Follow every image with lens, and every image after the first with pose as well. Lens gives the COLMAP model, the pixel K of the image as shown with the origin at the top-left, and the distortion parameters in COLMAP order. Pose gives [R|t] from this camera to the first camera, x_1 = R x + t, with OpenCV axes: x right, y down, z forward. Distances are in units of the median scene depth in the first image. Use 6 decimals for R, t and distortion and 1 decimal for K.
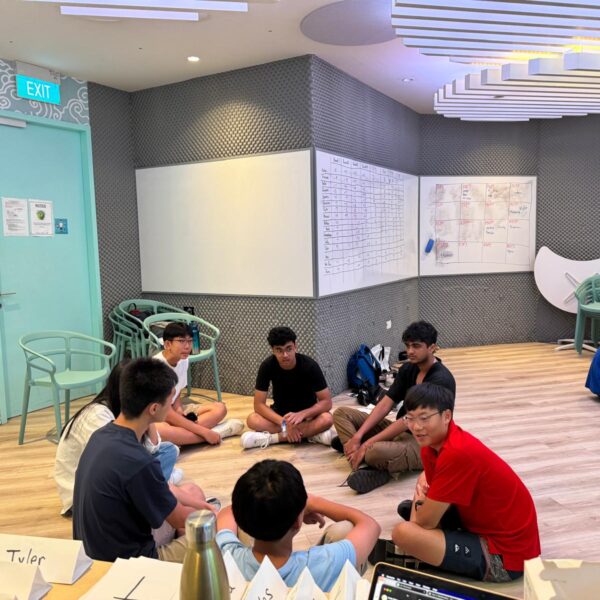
lens RADIAL K [[570.6, 0, 300.0], [0, 570.6, 300.0], [0, 0, 1]] dist [0.074959, -0.086640]
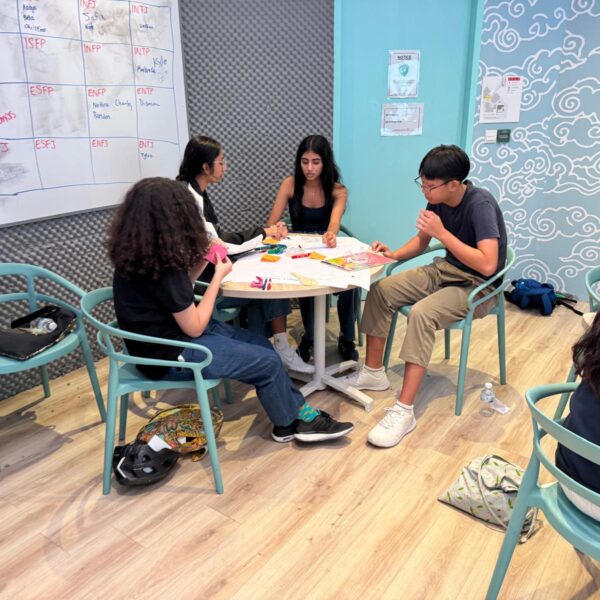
lens RADIAL K [[570.6, 0, 300.0], [0, 570.6, 300.0], [0, 0, 1]] dist [0.074959, -0.086640]
pose [[0.772938, -0.199140, 0.602420, 0.147992], [0.059331, 0.967993, 0.243862, -0.078571], [-0.631701, -0.152748, 0.760015, 0.534494]]
